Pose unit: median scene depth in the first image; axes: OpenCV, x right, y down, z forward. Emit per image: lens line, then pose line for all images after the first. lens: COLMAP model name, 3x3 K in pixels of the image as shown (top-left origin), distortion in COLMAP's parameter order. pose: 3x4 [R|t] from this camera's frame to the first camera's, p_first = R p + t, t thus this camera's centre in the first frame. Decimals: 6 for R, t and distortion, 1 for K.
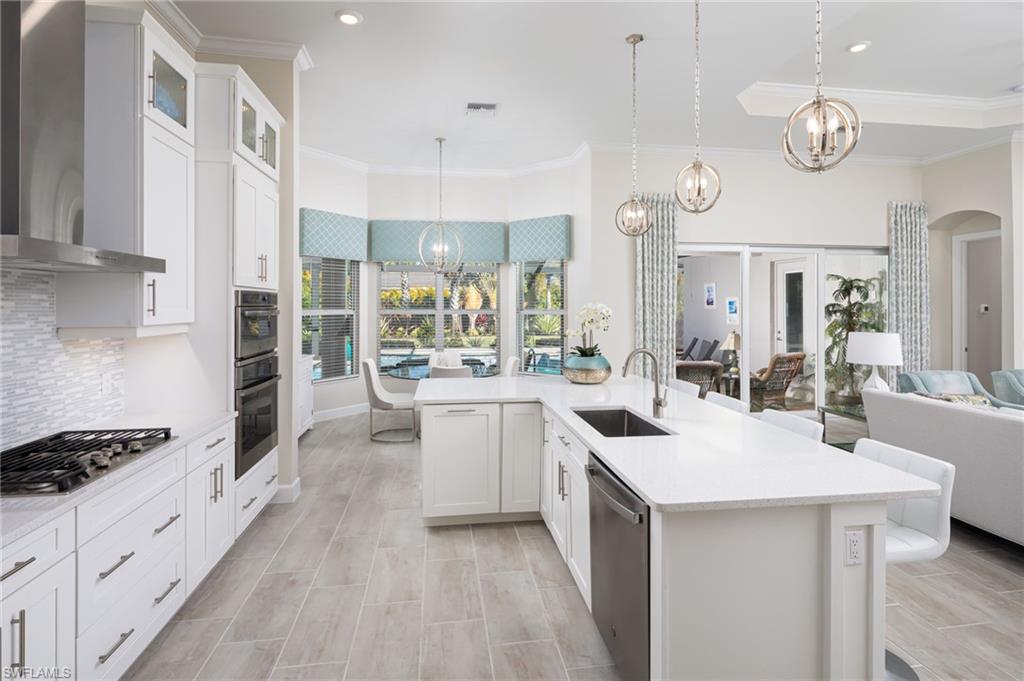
lens RADIAL K [[497.6, 0, 507.9], [0, 497.6, 298.1], [0, 0, 1]] dist [-0.000814, -0.000041]
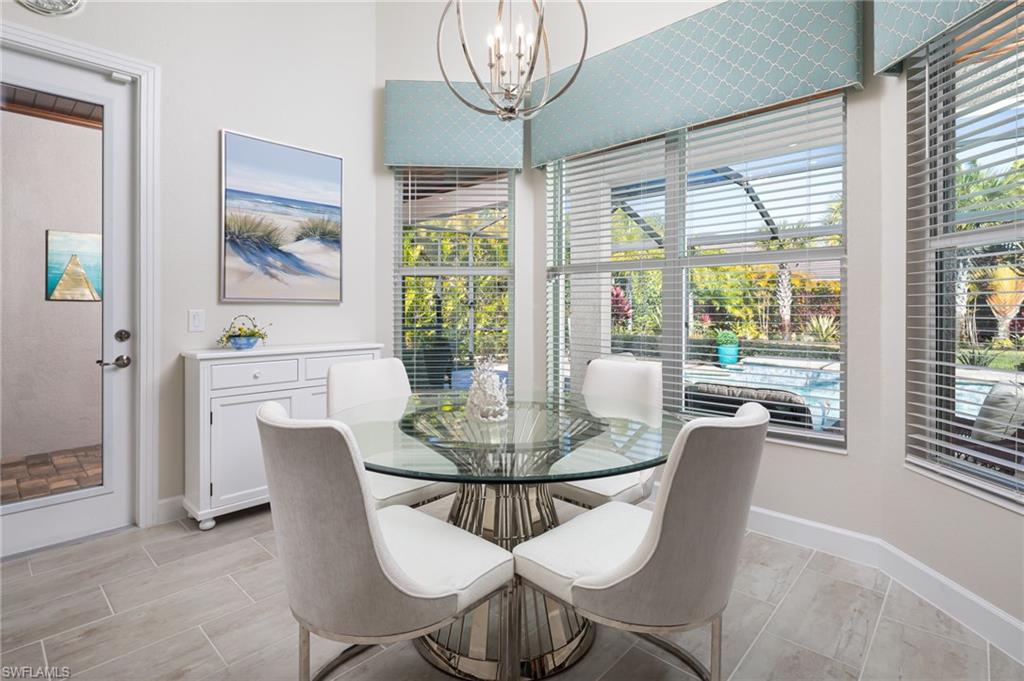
lens RADIAL K [[503.5, 0, 509.2], [0, 503.5, 309.8], [0, 0, 1]] dist [-0.002071, -0.000501]
pose [[0.628212, 0.002523, -0.778038, 0.103117], [0.010573, 0.999875, 0.011780, 0.063564], [0.777970, -0.015627, 0.628107, 0.708758]]
